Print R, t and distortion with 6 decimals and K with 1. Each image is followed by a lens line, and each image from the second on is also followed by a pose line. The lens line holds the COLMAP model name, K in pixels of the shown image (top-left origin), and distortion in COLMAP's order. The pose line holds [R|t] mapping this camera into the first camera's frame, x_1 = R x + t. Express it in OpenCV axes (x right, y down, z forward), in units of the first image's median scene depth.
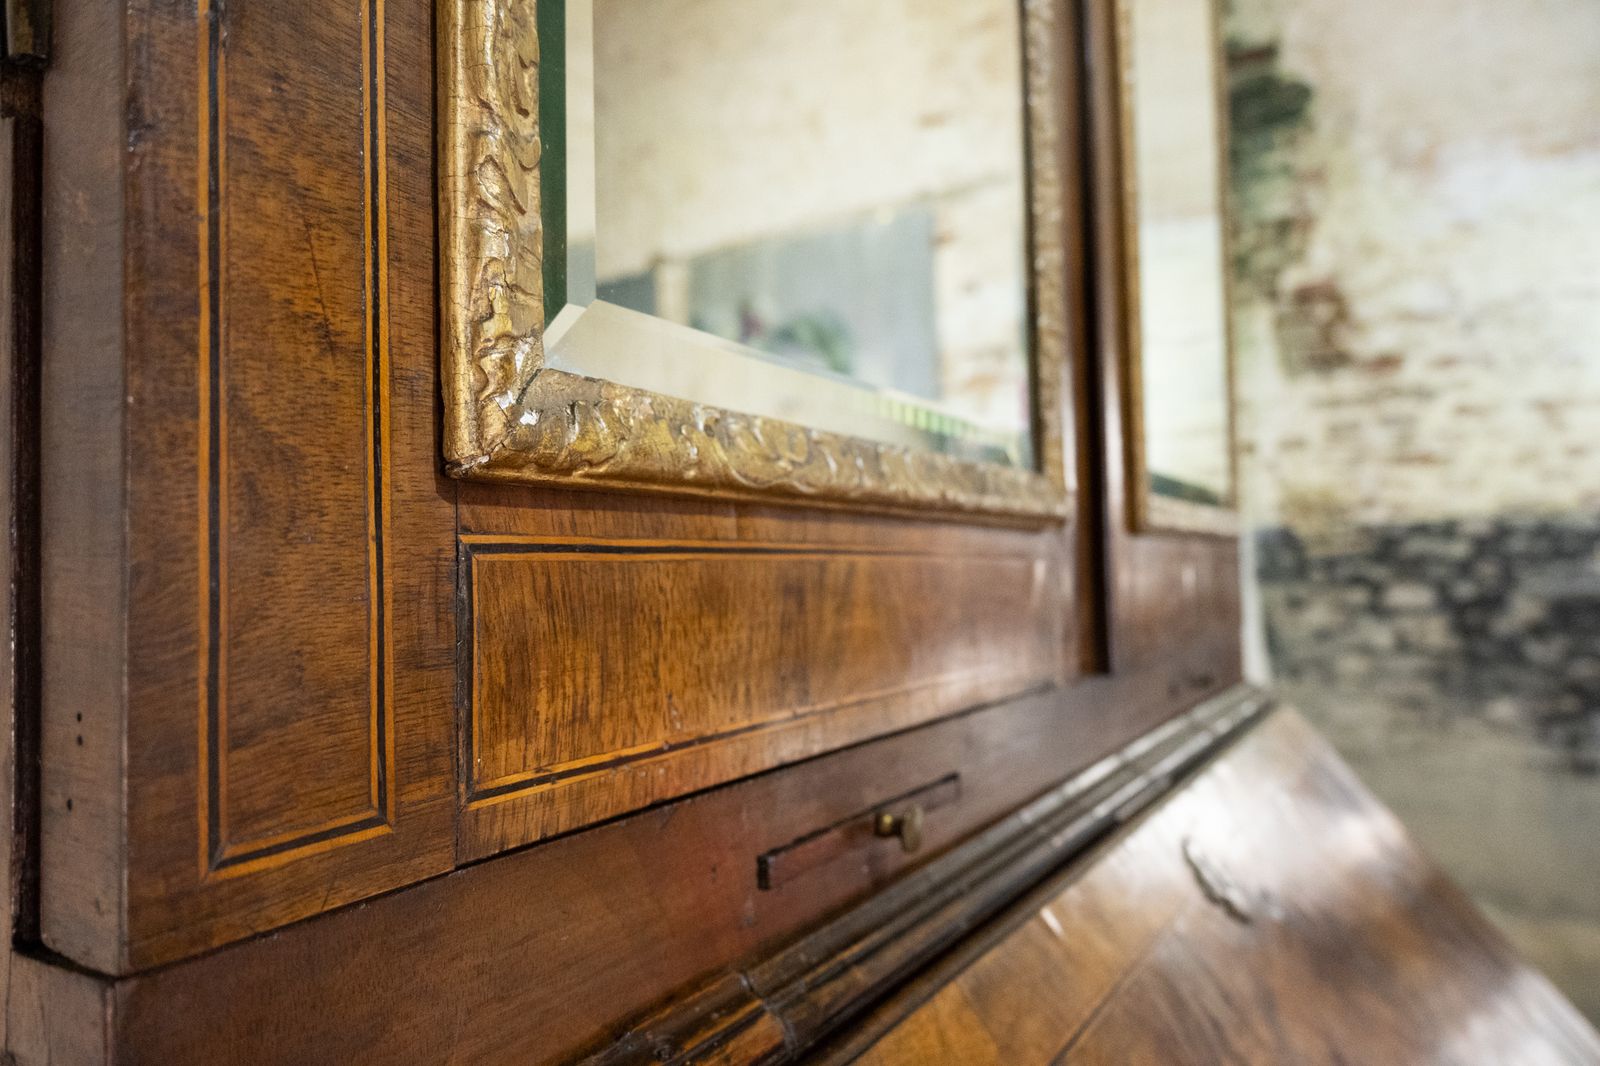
lens RADIAL K [[1097.8, 0, 800.0], [0, 1097.8, 533.0], [0, 0, 1]] dist [-0.004081, -0.000287]
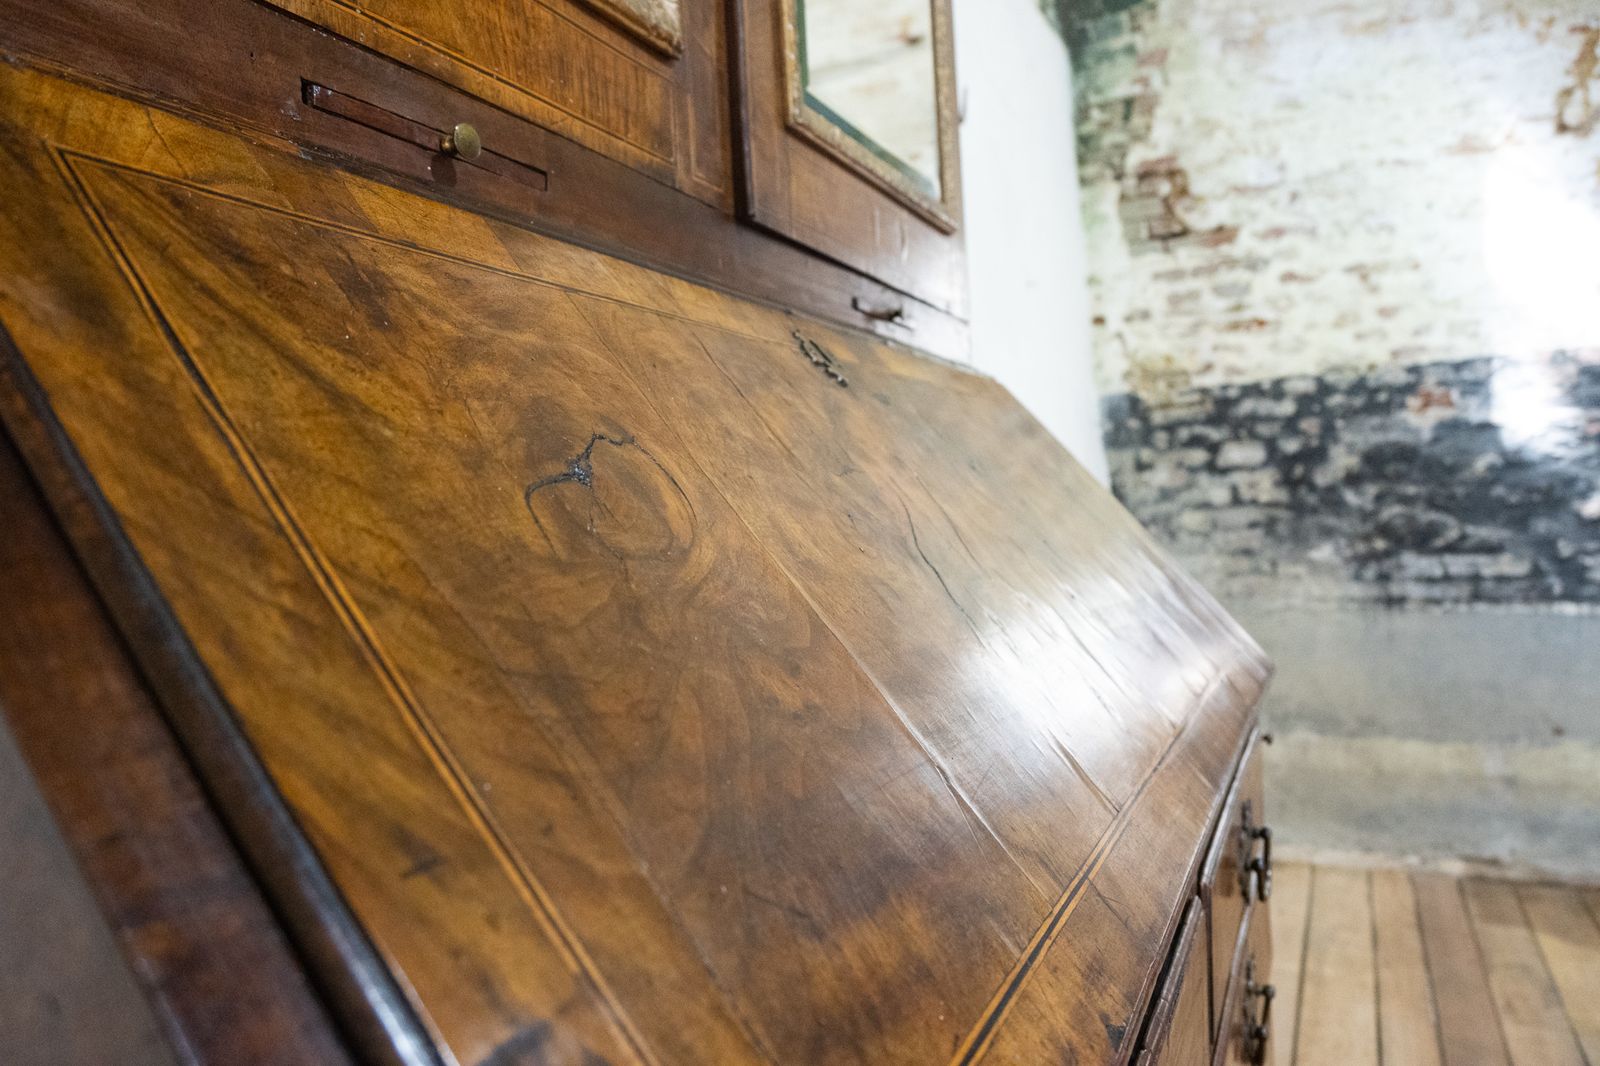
lens RADIAL K [[1093.7, 0, 800.0], [0, 1093.7, 533.0], [0, 0, 1]] dist [-0.004954, 0.001591]
pose [[0.996588, -0.029505, 0.077088, 0.039217], [0.025493, 0.998294, 0.052531, 0.068796], [-0.078506, -0.050386, 0.995639, -0.037245]]
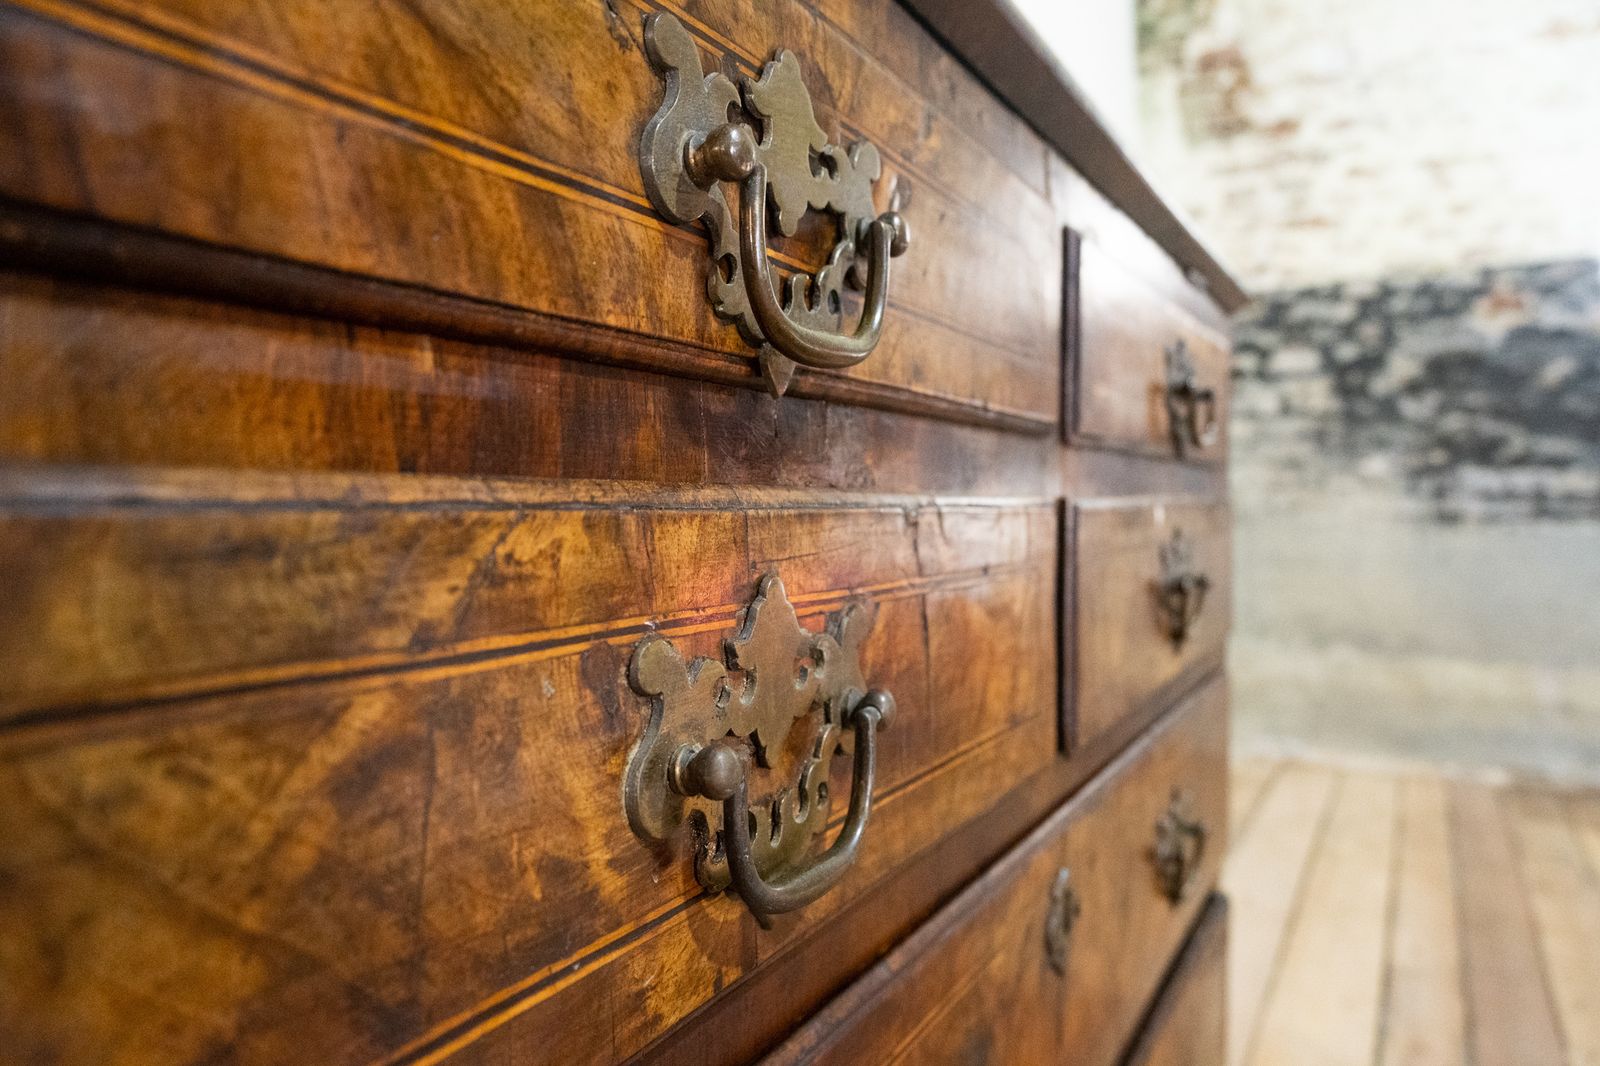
lens RADIAL K [[1097.8, 0, 800.0], [0, 1097.8, 533.0], [0, 0, 1]] dist [-0.004081, -0.000287]
pose [[0.999518, 0.018428, 0.024975, 0.076733], [-0.019994, 0.997752, 0.063958, 0.163331], [-0.023740, -0.064427, 0.997640, -0.012414]]
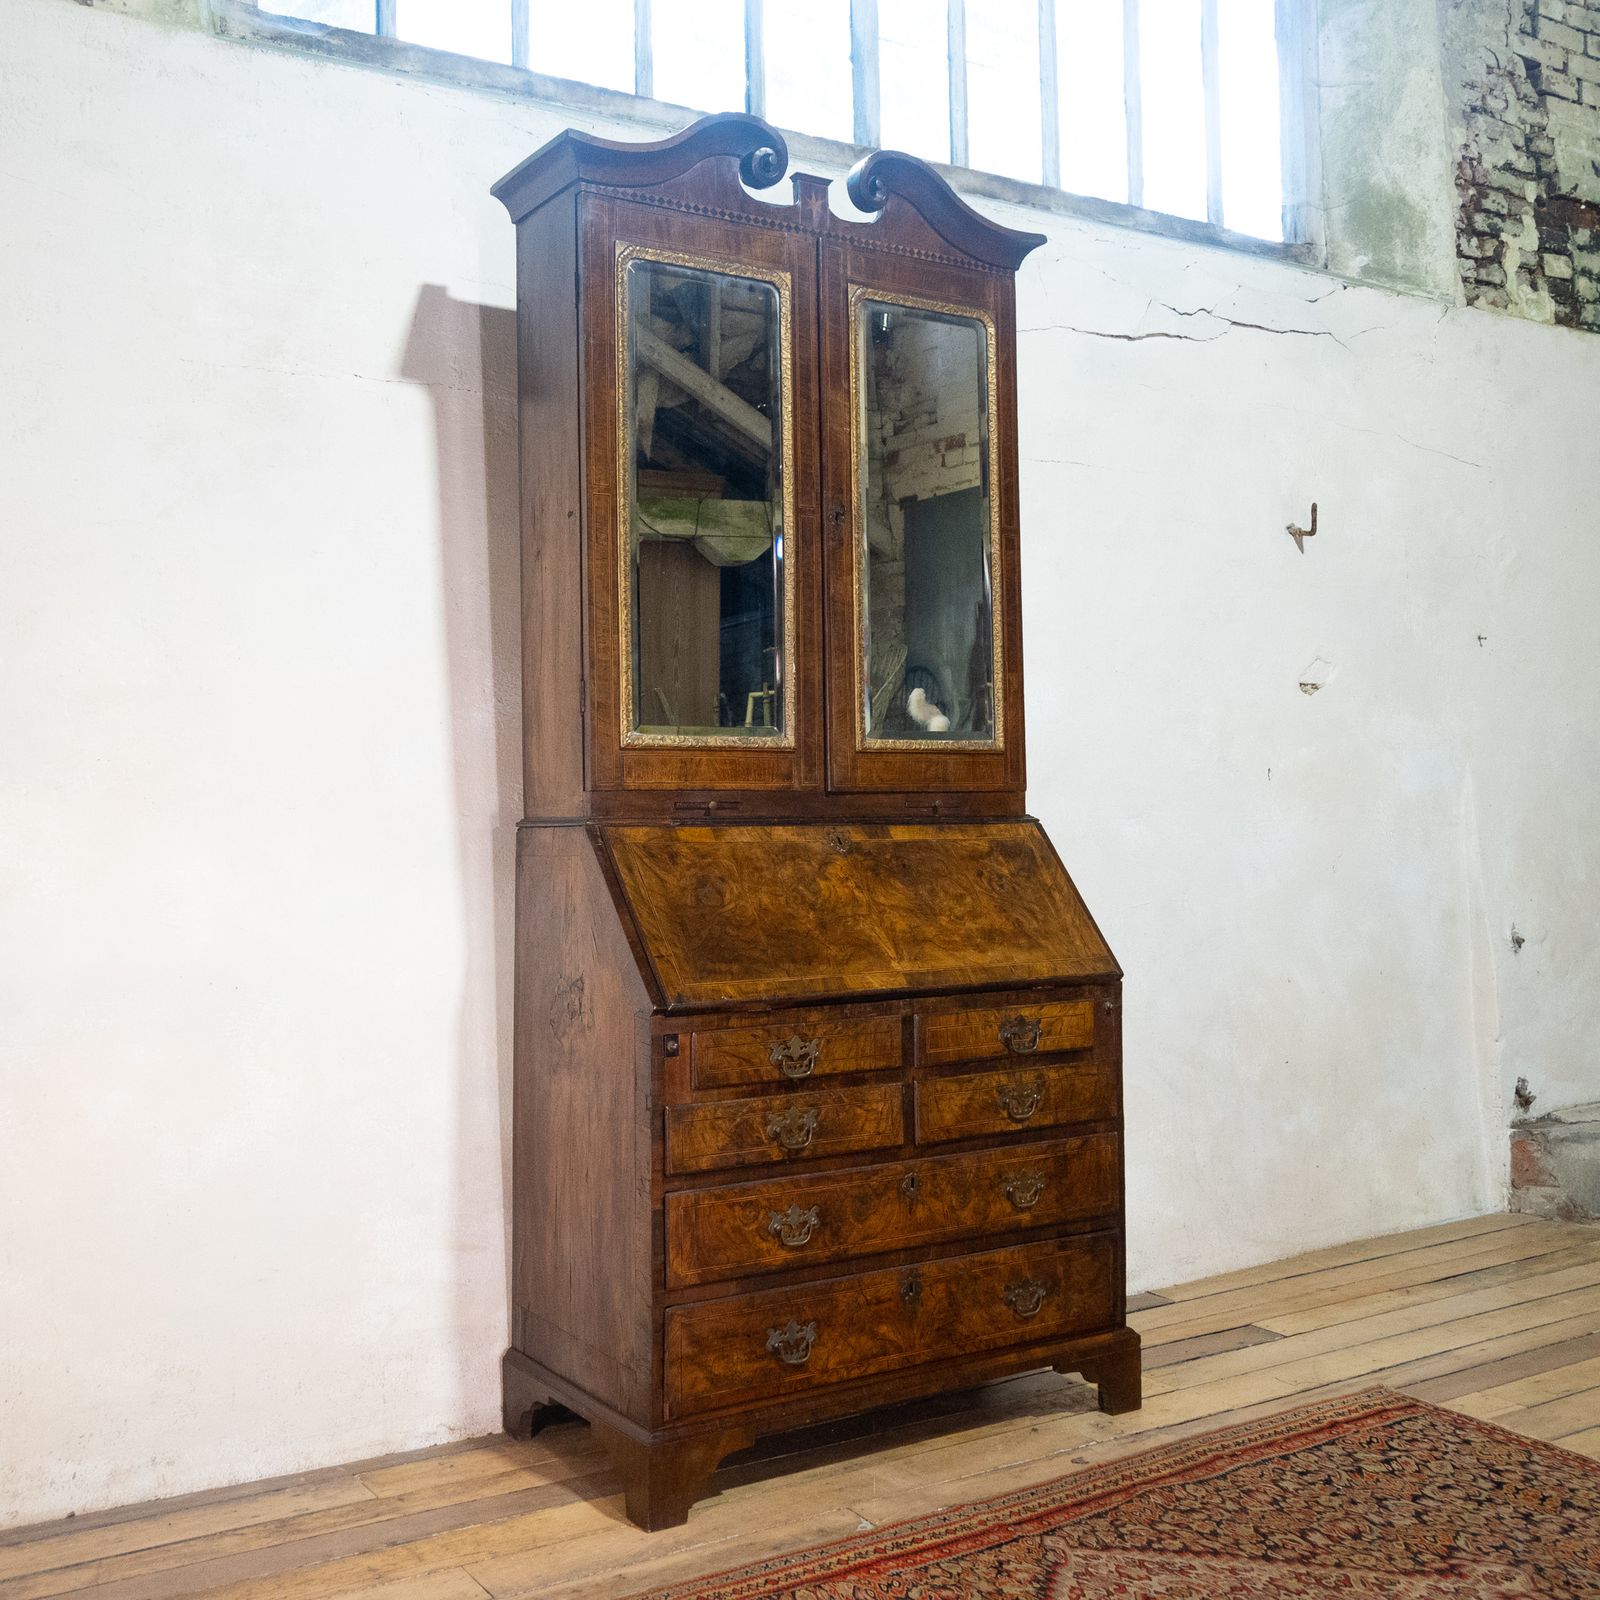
lens RADIAL K [[1826.0, 0, 795.9], [0, 1826.0, 760.9], [0, 0, 1]] dist [0.006574, 0.012541]
pose [[0.897836, -0.008076, -0.440256, 0.466749], [0.011843, 0.999913, 0.005811, -0.000781], [0.440170, -0.010431, 0.897854, -0.730434]]
